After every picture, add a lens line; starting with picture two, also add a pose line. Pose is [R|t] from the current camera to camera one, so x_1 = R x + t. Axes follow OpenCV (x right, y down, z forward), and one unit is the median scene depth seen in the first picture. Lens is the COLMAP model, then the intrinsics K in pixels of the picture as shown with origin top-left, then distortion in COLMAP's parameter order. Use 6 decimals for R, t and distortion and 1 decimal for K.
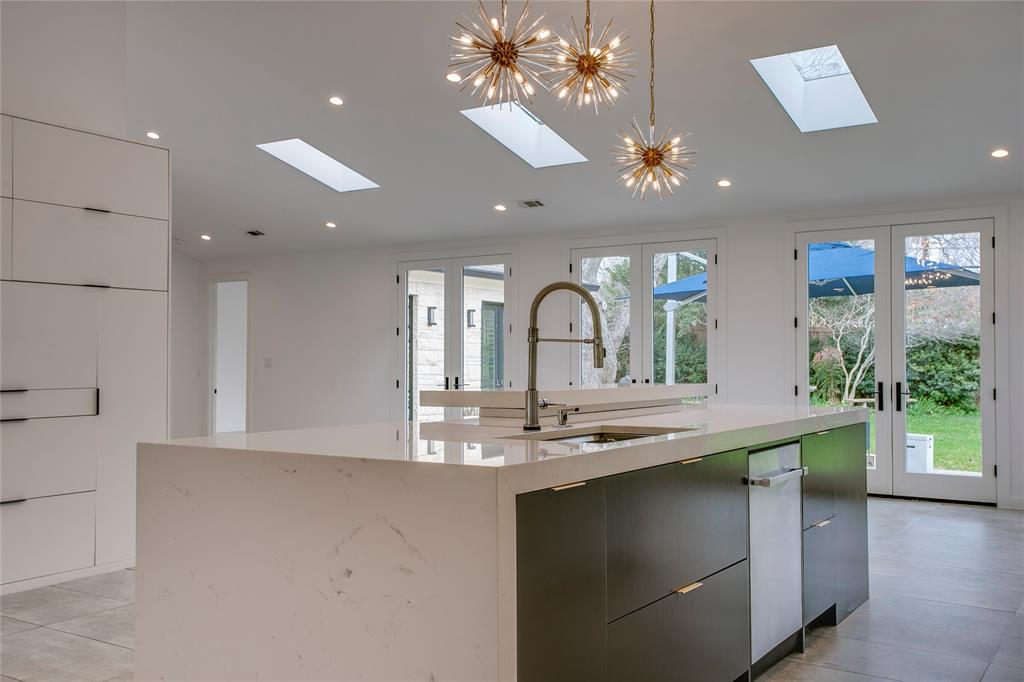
lens RADIAL K [[963.7, 0, 510.3], [0, 963.7, 339.9], [0, 0, 1]] dist [0.035045, 0.000000]
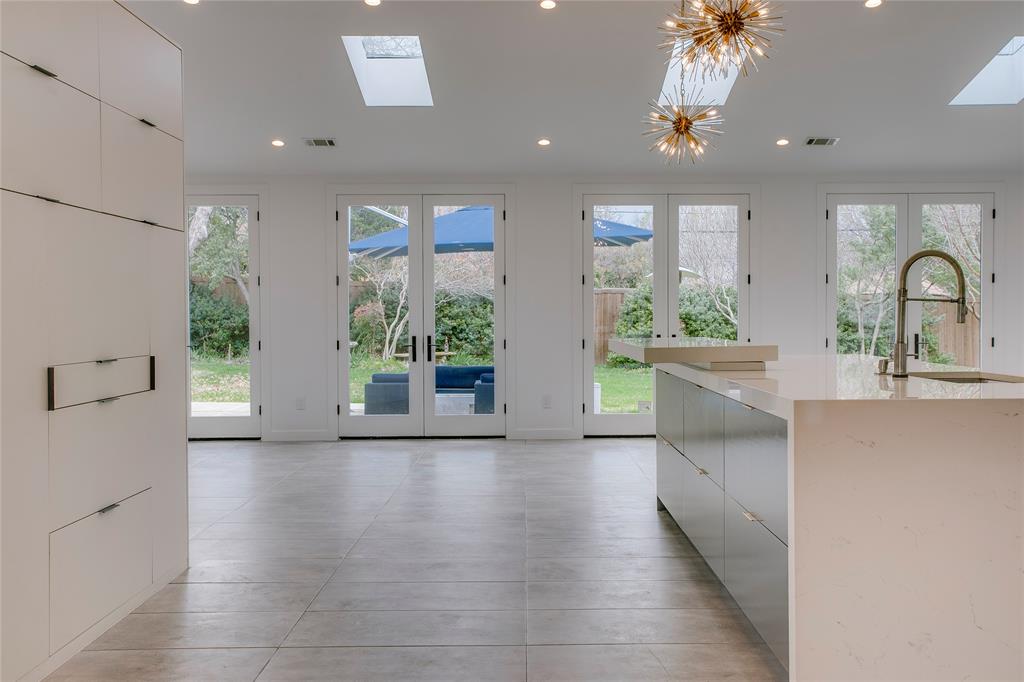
lens RADIAL K [[1051.8, 0, 511.7], [0, 1051.8, 346.0], [0, 0, 1]] dist [0.052809, 0.000000]
pose [[0.822653, -0.020553, 0.568173, -0.451950], [-0.008247, 0.998810, 0.048072, -0.000555], [-0.568485, -0.044233, 0.821504, 0.095588]]
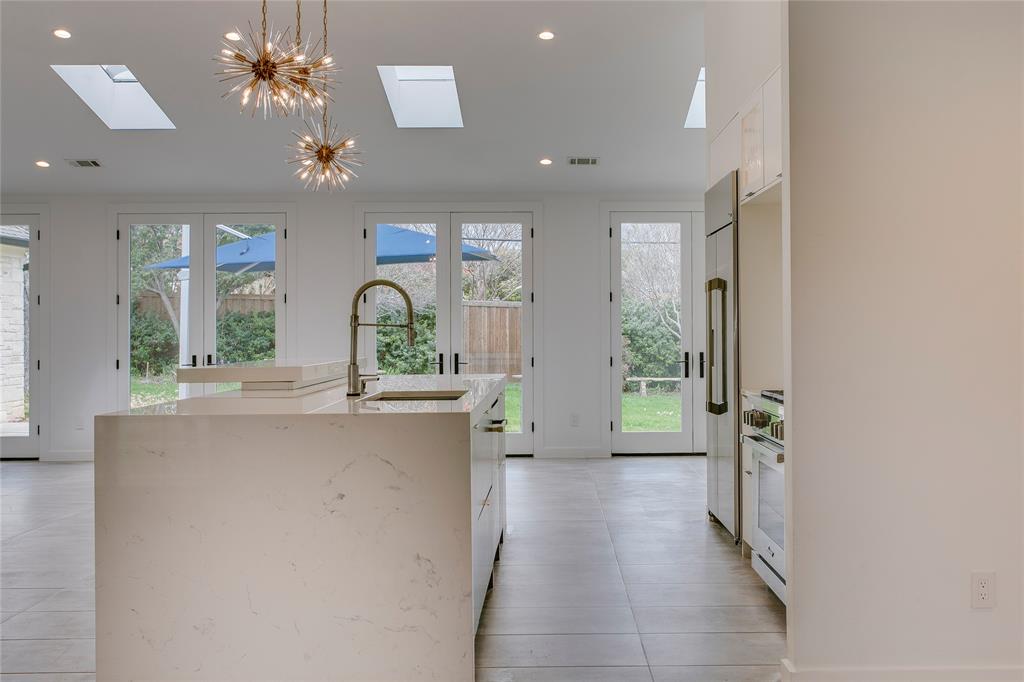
lens RADIAL K [[1155.9, 0, 546.1], [0, 1155.9, 312.3], [0, 0, 1]] dist [0.008628, 0.000000]
pose [[0.830462, 0.003041, 0.557067, -0.256343], [-0.006661, 0.999968, 0.004472, -0.010266], [-0.557035, -0.007424, 0.830456, -0.165111]]
